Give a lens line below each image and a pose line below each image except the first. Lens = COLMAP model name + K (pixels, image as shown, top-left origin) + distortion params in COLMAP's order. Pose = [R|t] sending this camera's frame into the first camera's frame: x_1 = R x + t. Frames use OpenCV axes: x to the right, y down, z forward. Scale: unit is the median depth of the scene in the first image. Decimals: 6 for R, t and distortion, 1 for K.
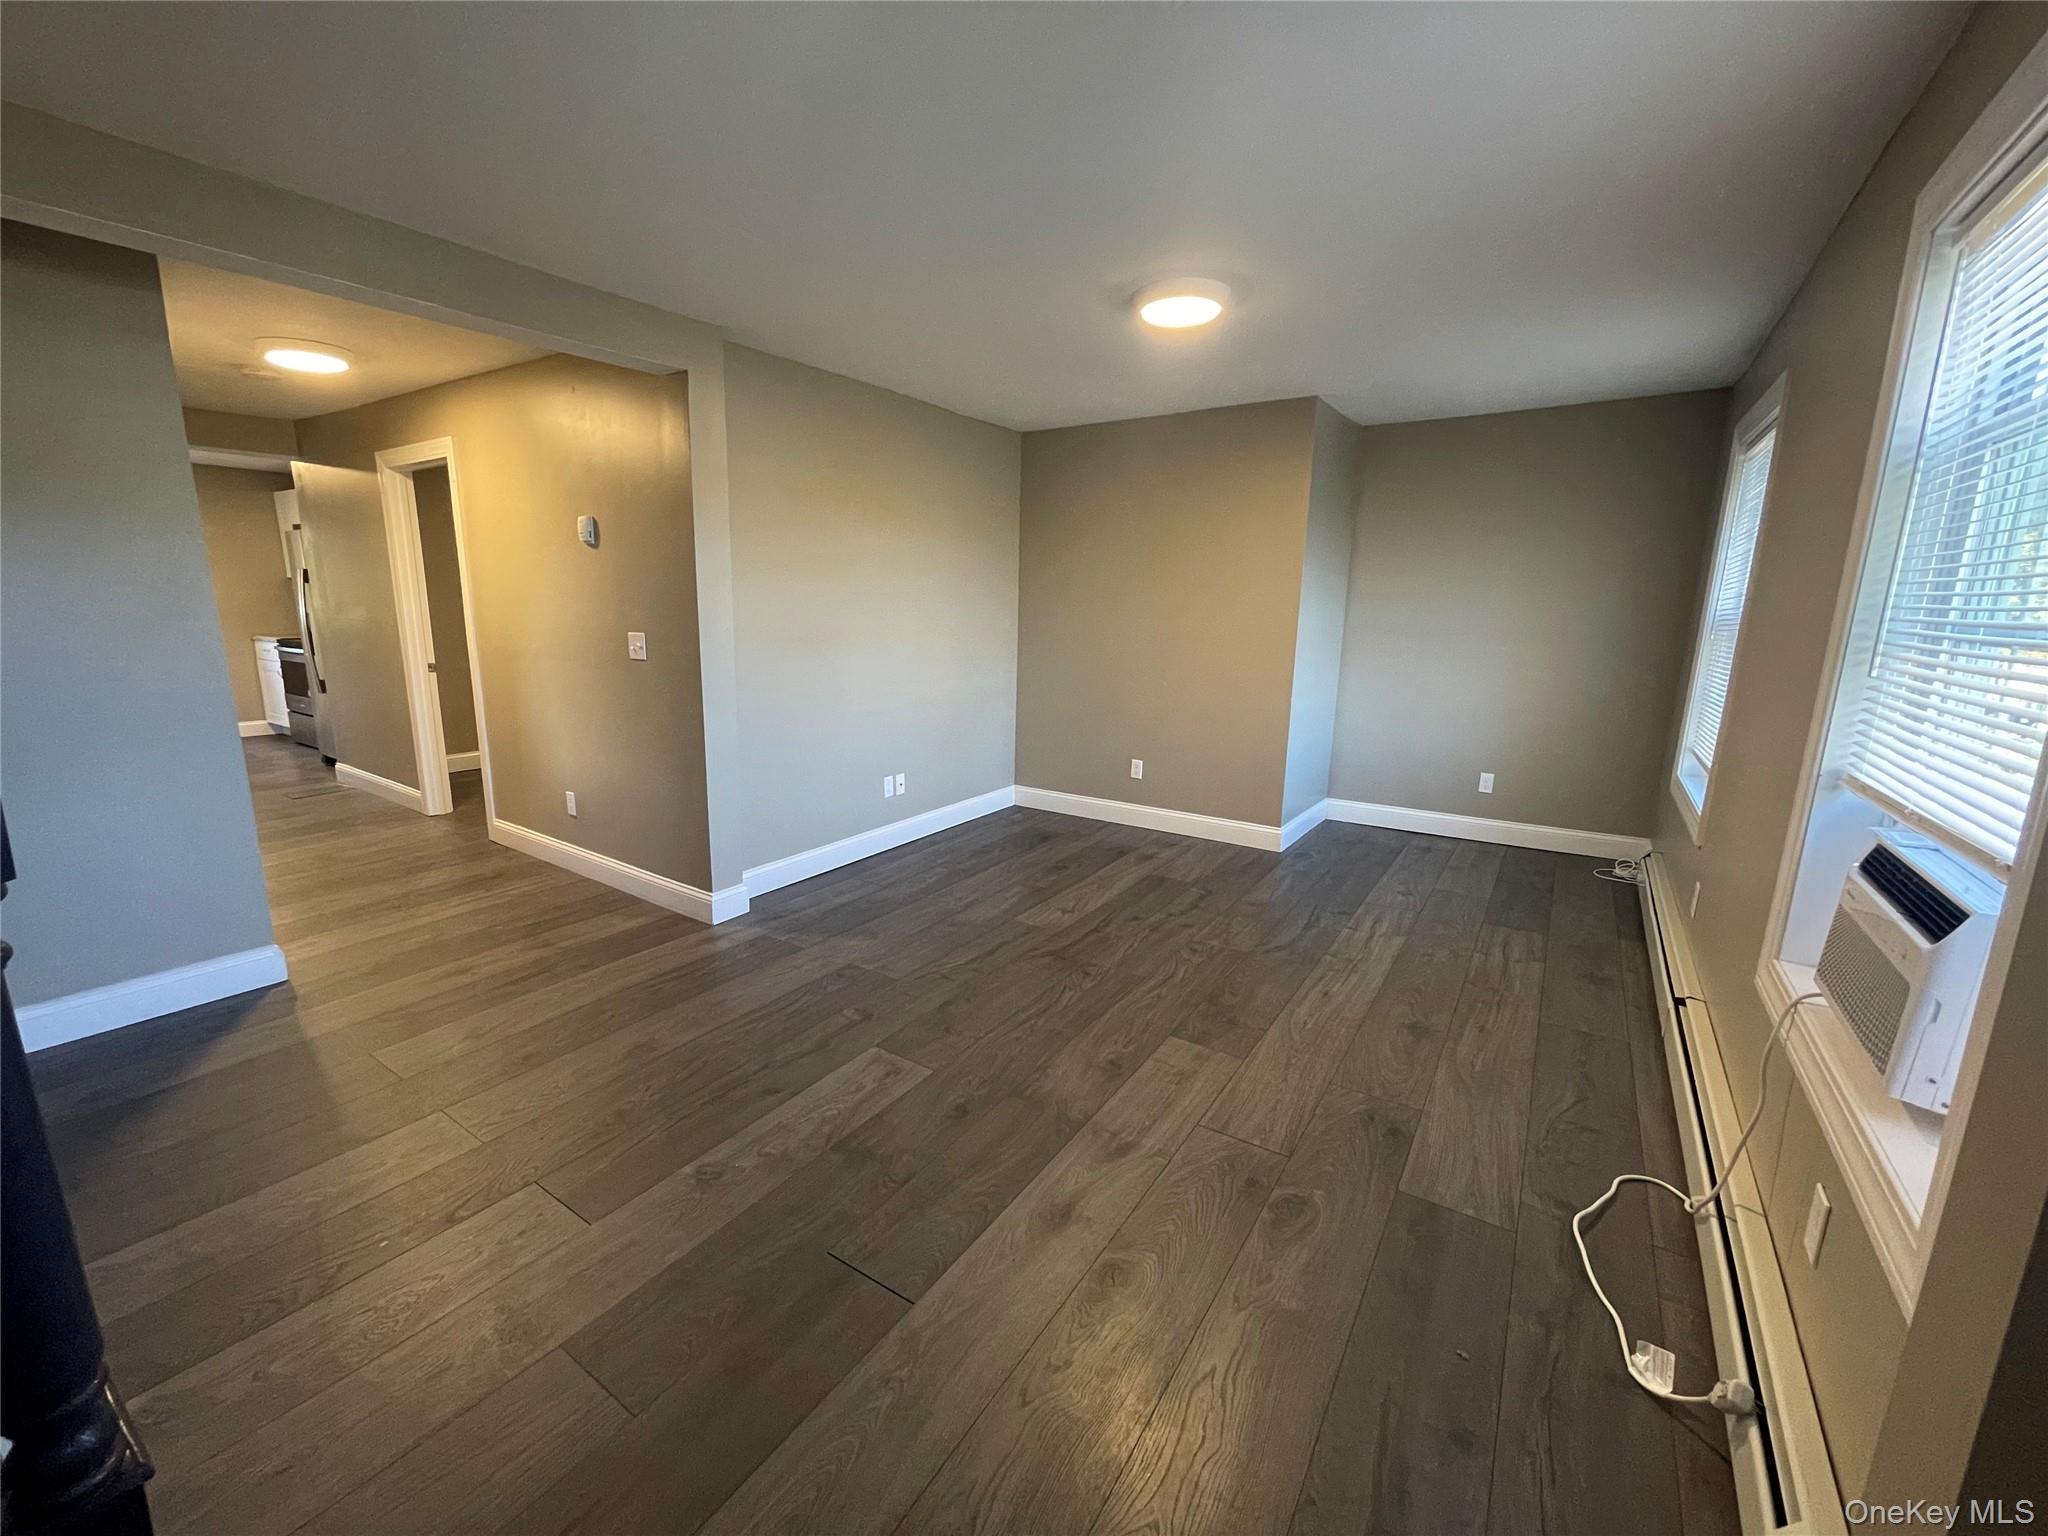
lens RADIAL K [[829.9, 0, 1017.0], [0, 829.9, 772.0], [0, 0, 1]] dist [-0.000426, 0.000241]
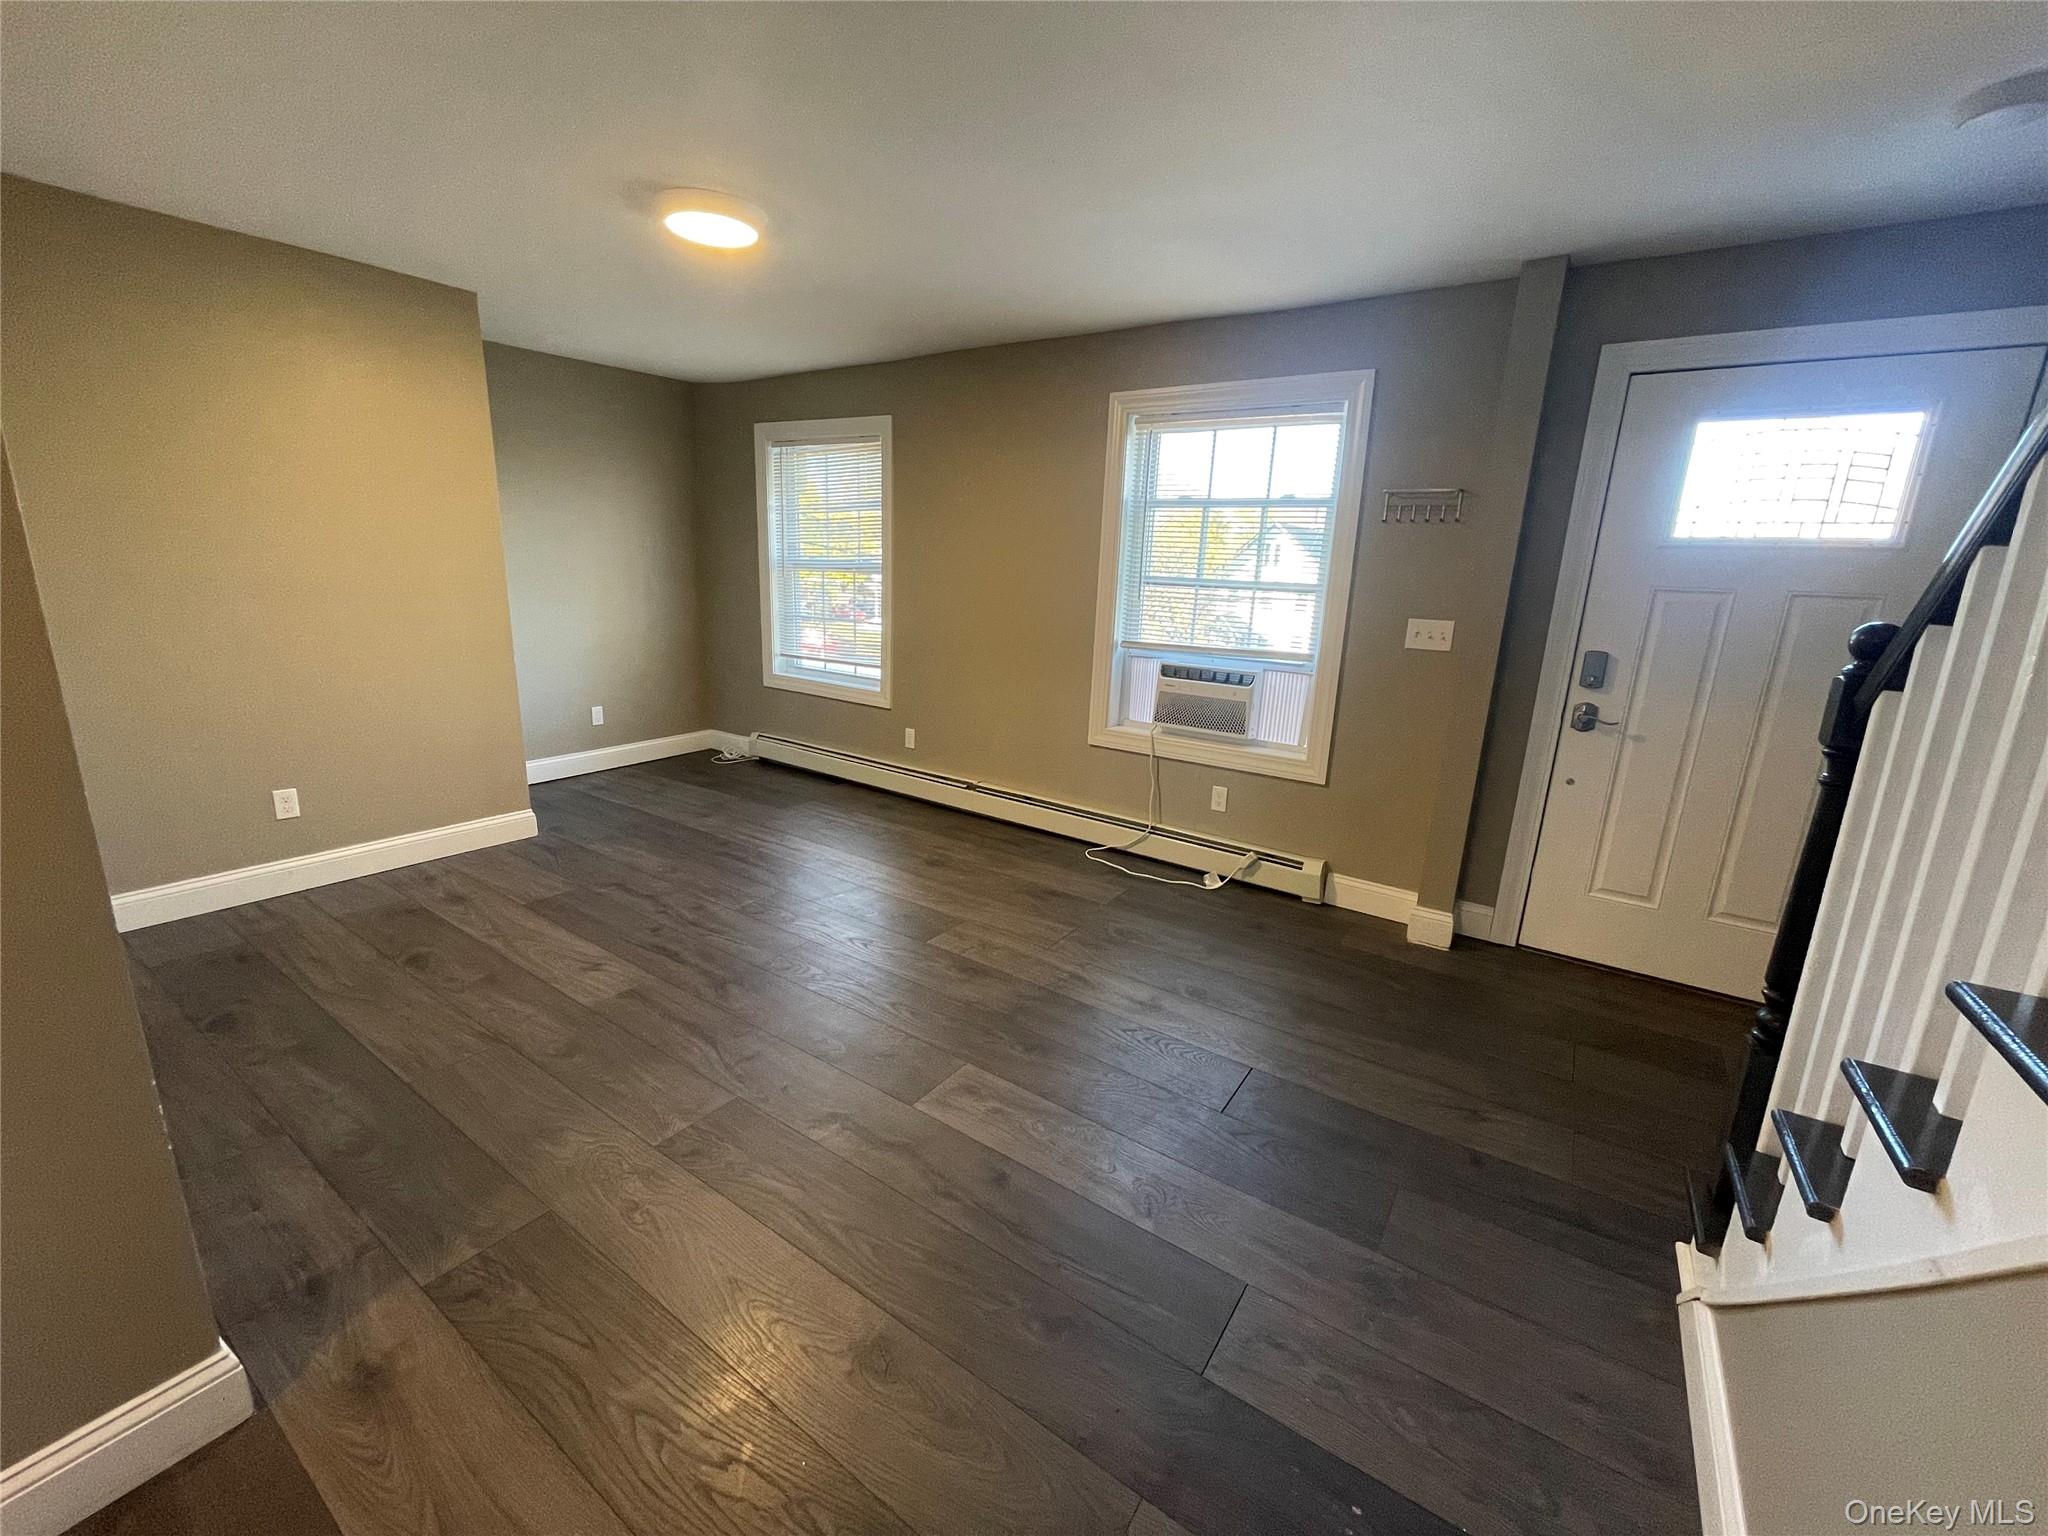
lens RADIAL K [[829.9, 0, 1017.0], [0, 829.9, 772.0], [0, 0, 1]] dist [-0.000426, 0.000241]
pose [[0.002911, -0.260483, 0.965474, -0.613207], [0.162195, 0.952817, 0.256579, -0.131848], [-0.986754, 0.155848, 0.045023, 0.546843]]
